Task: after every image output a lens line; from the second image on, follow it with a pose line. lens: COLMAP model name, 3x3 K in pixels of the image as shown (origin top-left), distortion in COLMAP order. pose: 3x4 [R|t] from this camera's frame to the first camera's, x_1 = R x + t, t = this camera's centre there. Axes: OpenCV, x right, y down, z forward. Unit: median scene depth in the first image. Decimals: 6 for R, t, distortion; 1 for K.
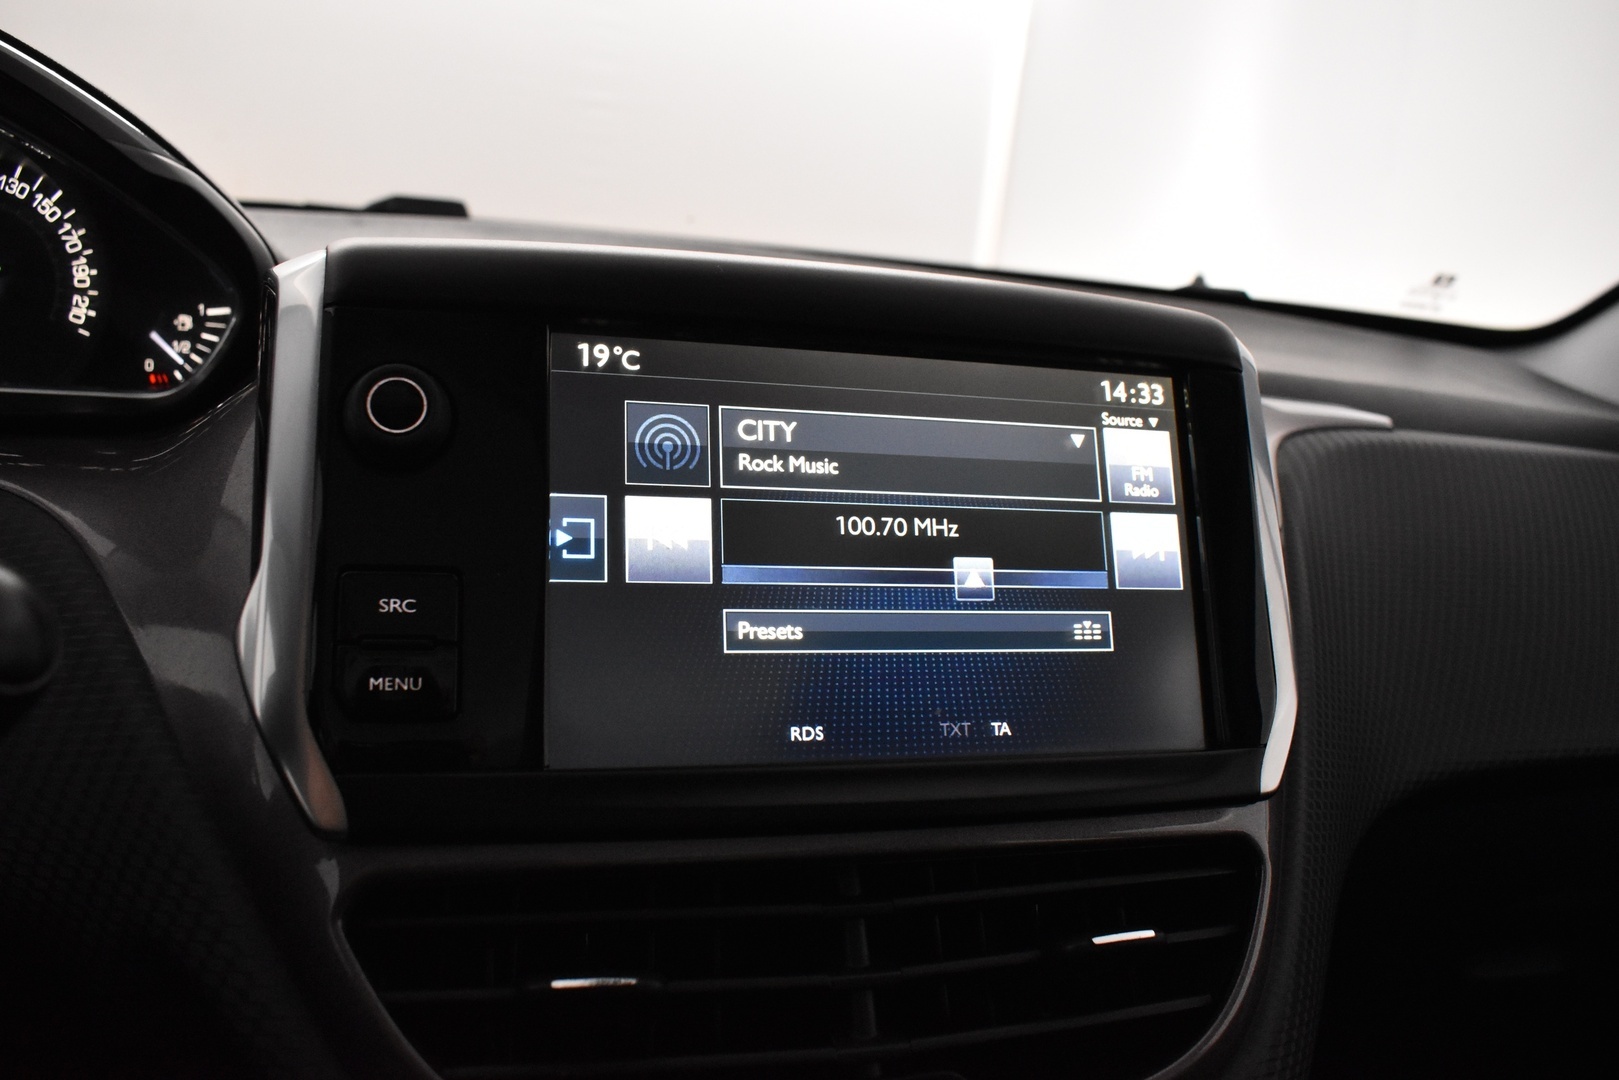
lens RADIAL K [[1290.0, 0, 838.4], [0, 1290.0, 532.0], [0, 0, 1]] dist [-0.098010, -0.001633]
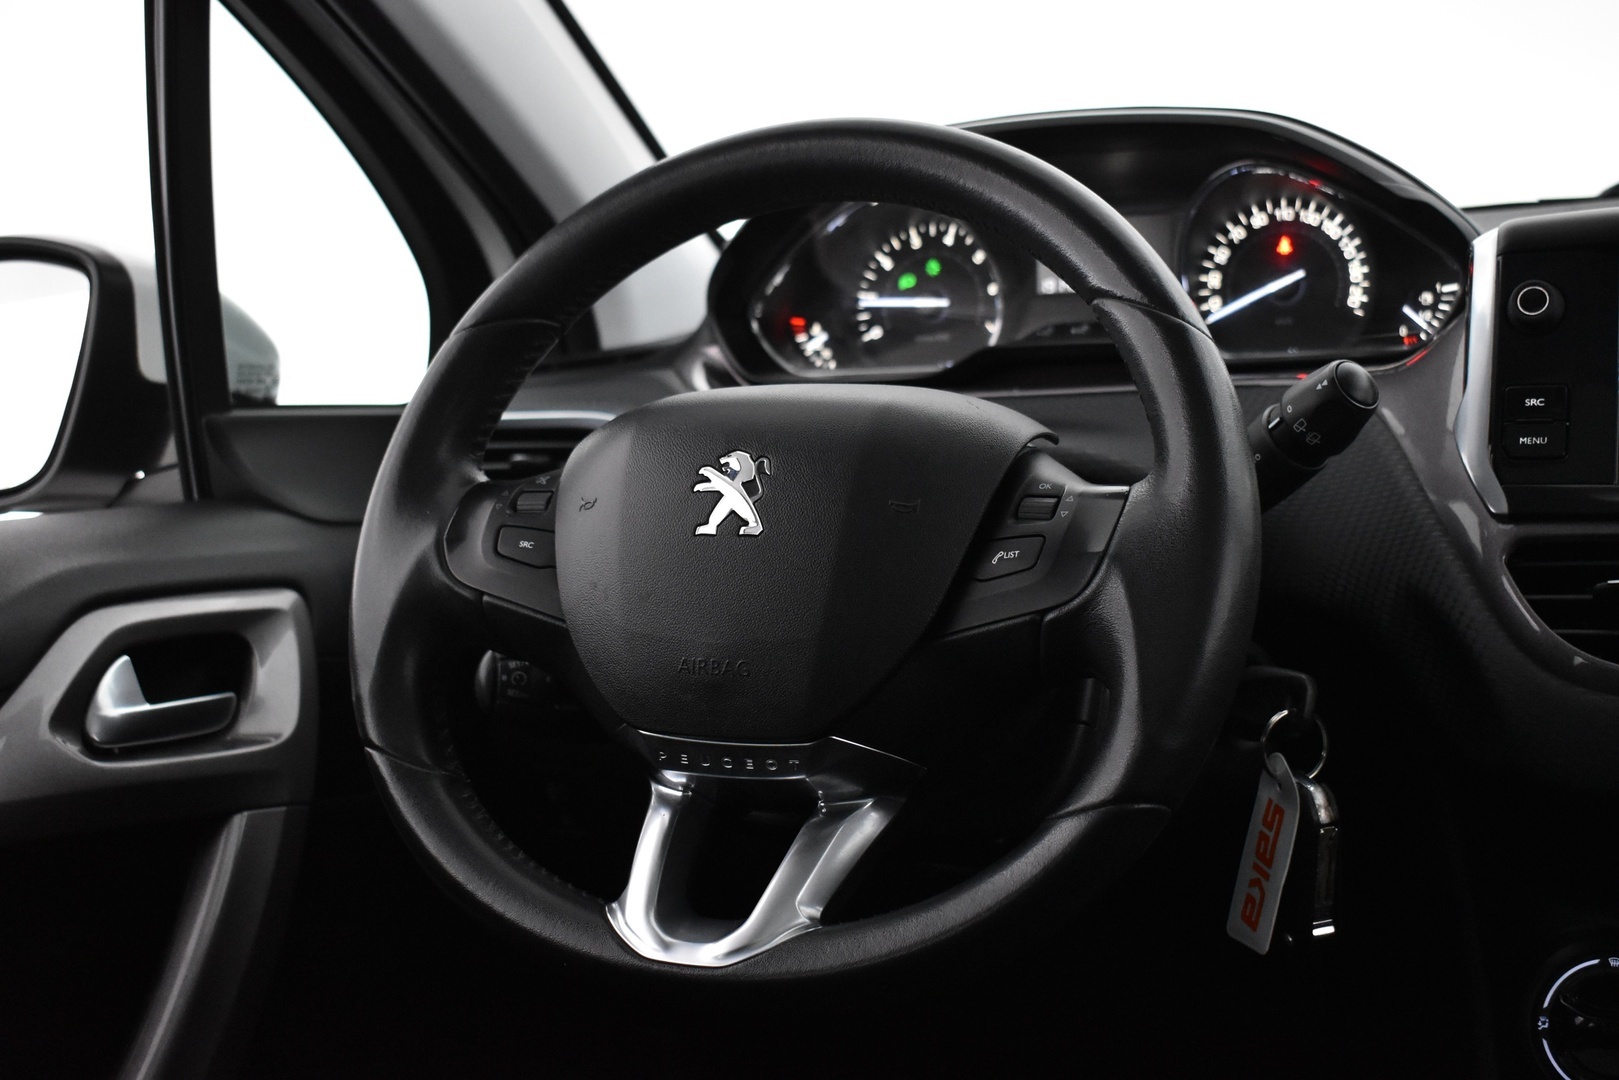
lens RADIAL K [[2173.1, 0, 814.8], [0, 2173.1, 497.3], [0, 0, 1]] dist [-0.049784, 0.005384]
pose [[0.726303, -0.060716, -0.684688, 0.899170], [-0.018914, 0.993949, -0.108203, 0.473189], [0.687114, 0.091538, 0.720760, -1.721518]]
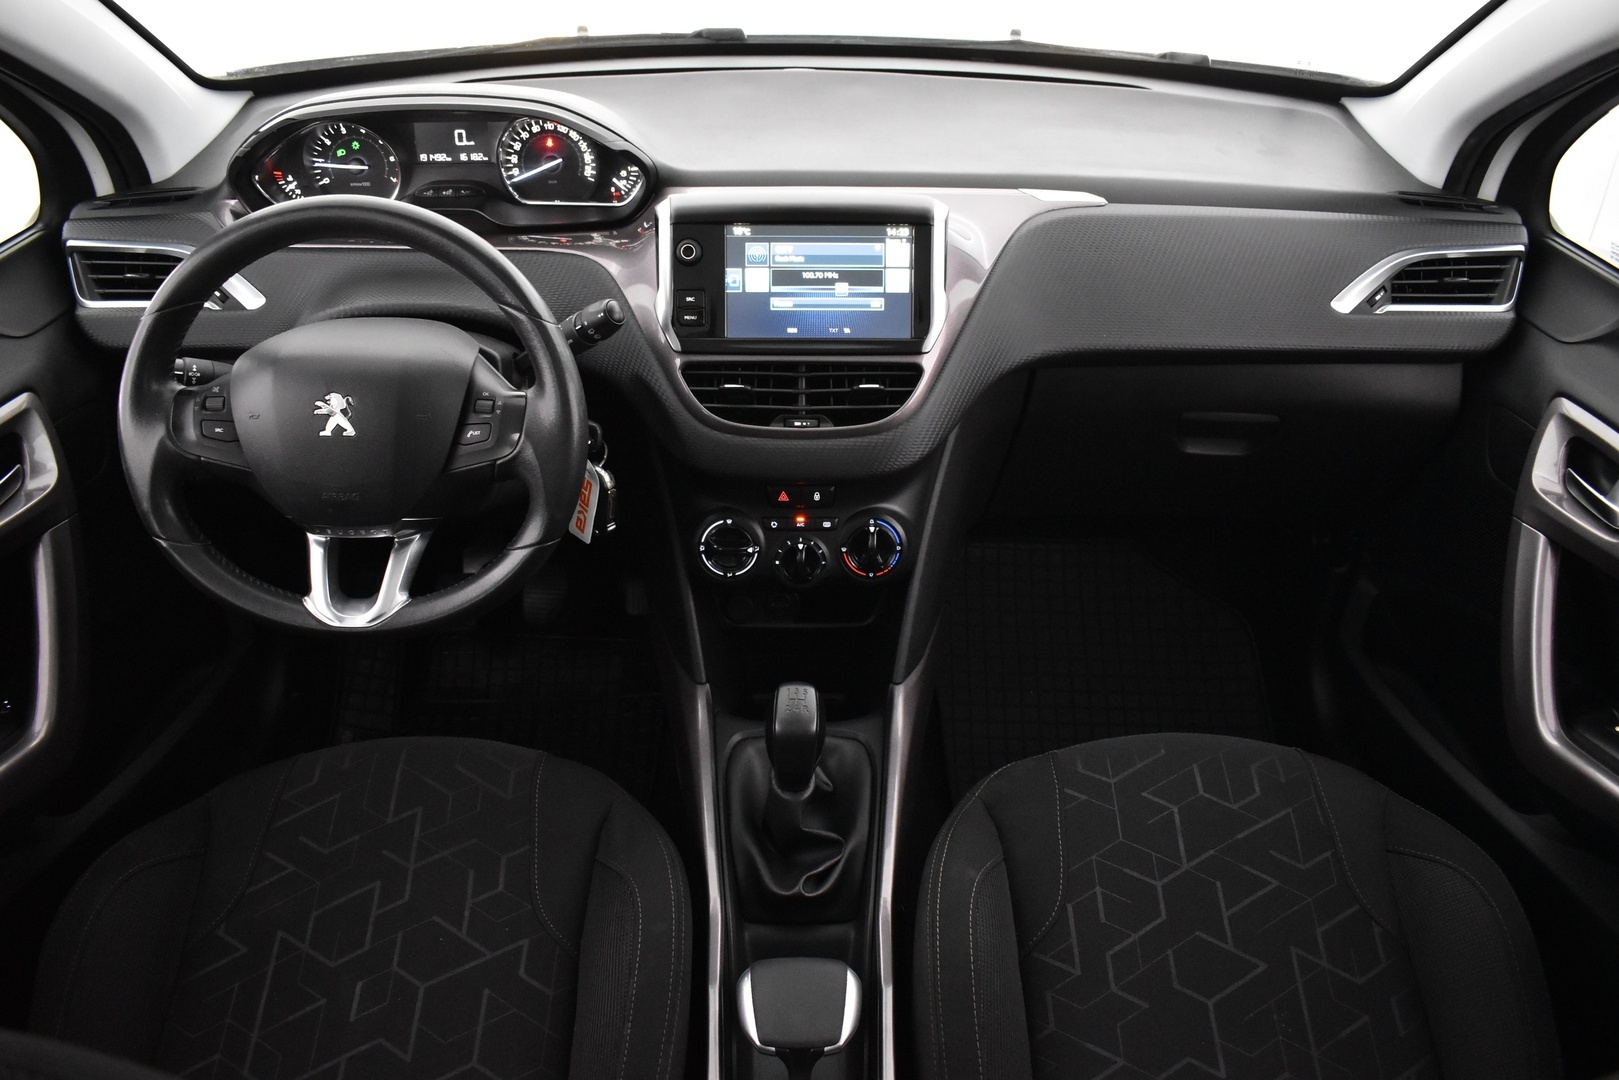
lens RADIAL K [[1290.0, 0, 838.4], [0, 1290.0, 532.0], [0, 0, 1]] dist [-0.098010, -0.001633]
pose [[0.962221, 0.081327, -0.259841, 1.084412], [0.013939, 0.938382, 0.345317, -0.569159], [0.271914, -0.335893, 0.901797, -2.486006]]
